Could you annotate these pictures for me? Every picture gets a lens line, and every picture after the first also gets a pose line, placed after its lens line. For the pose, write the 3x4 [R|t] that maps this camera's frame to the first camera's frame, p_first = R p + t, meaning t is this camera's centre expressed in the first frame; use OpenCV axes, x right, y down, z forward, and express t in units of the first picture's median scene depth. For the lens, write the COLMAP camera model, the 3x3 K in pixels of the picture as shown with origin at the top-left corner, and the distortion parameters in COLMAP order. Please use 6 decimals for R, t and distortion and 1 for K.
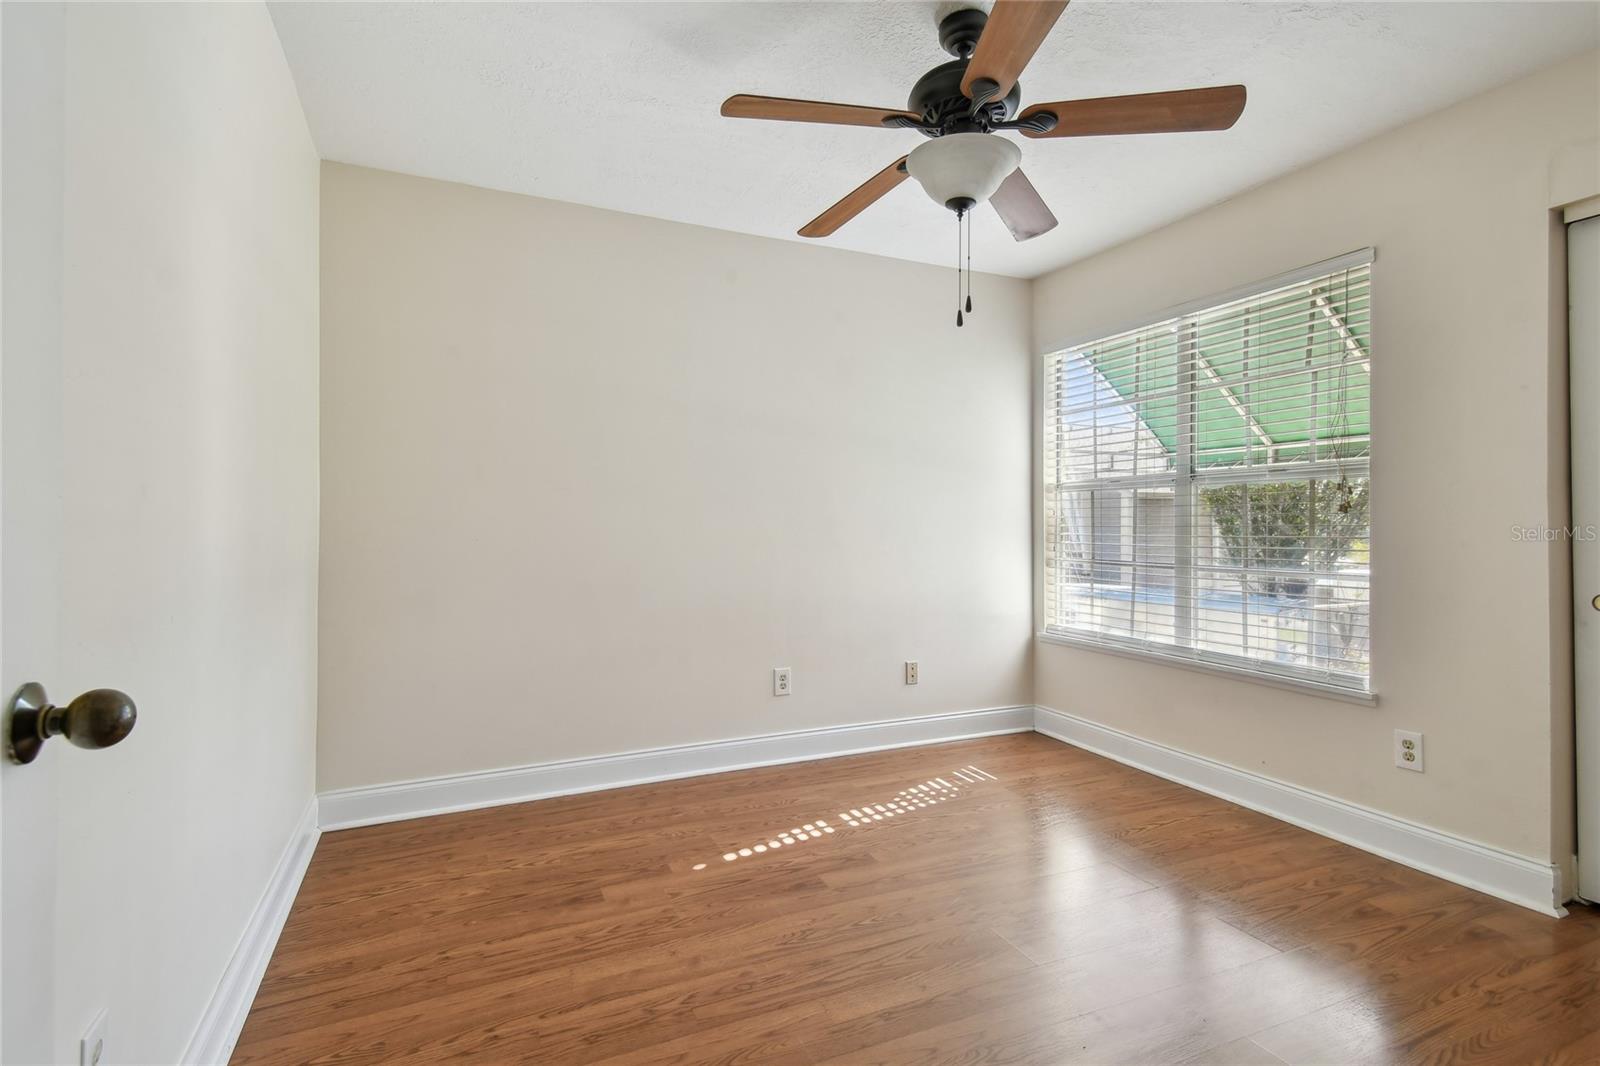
lens RADIAL K [[781.4, 0, 803.0], [0, 781.4, 530.3], [0, 0, 1]] dist [0.039616, -0.014263]
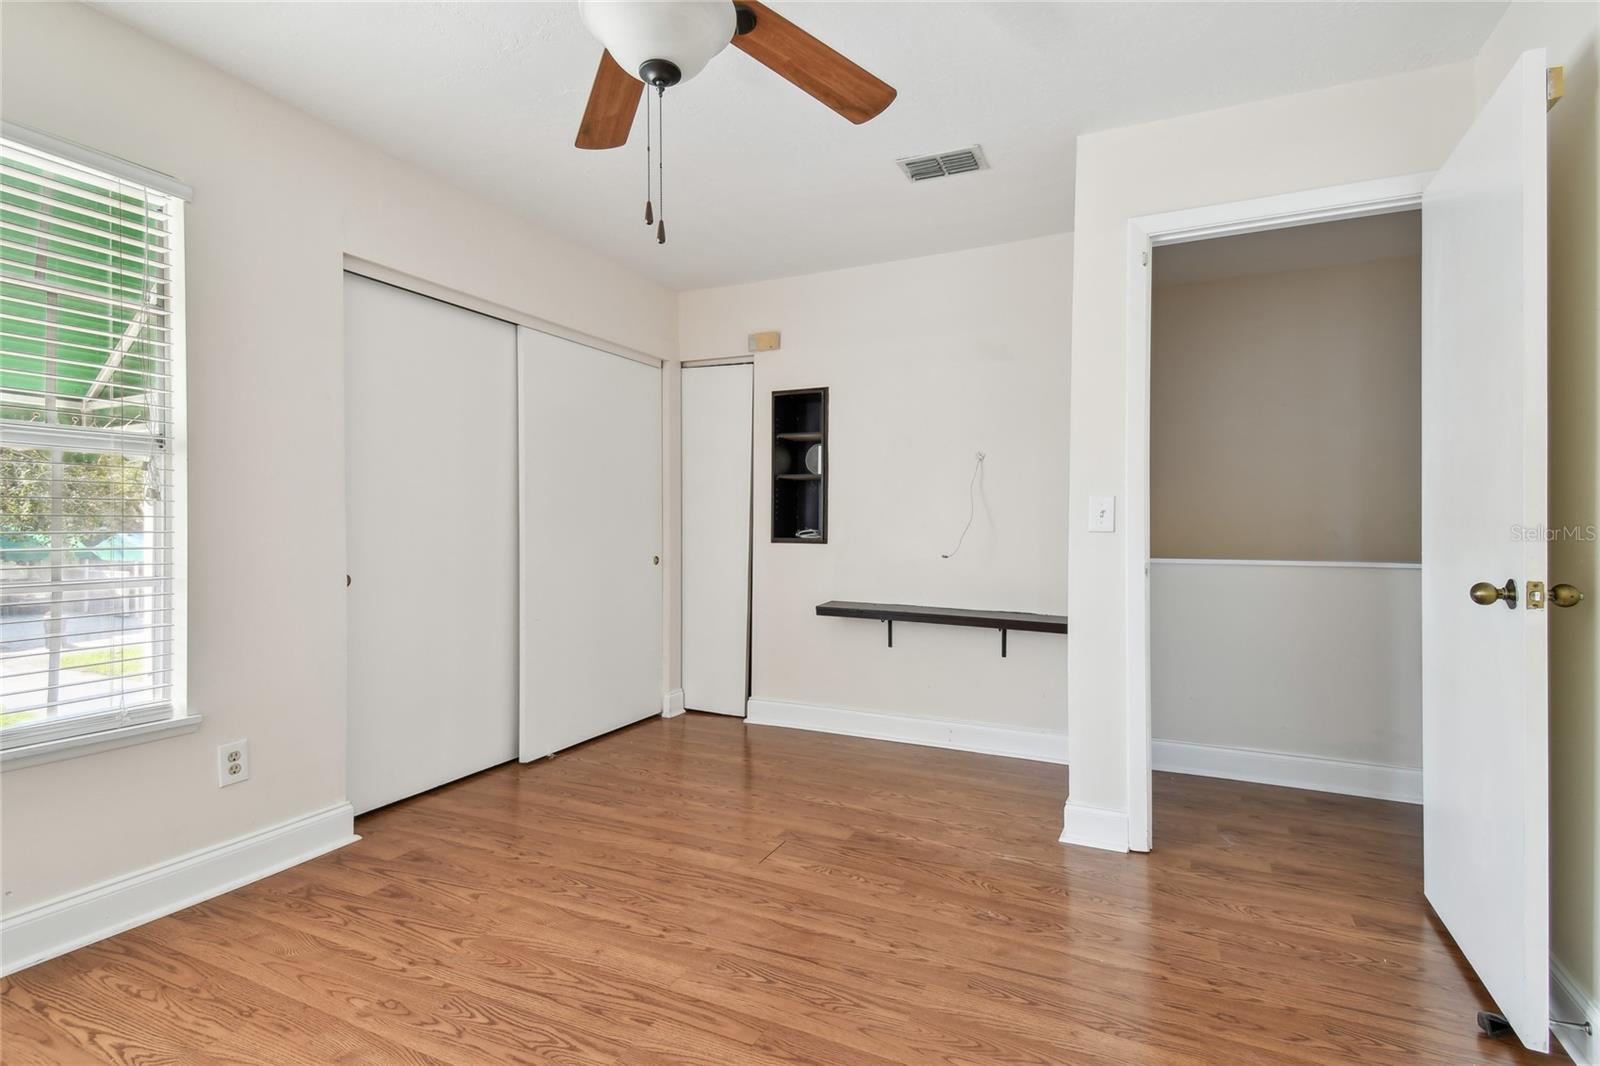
lens RADIAL K [[781.4, 0, 808.4], [0, 781.4, 535.9], [0, 0, 1]] dist [0.039616, -0.014263]
pose [[-0.655937, -0.019355, 0.754568, -0.295988], [-0.002989, 0.999730, 0.023046, -0.004329], [-0.754810, 0.012861, -0.655817, 0.922987]]
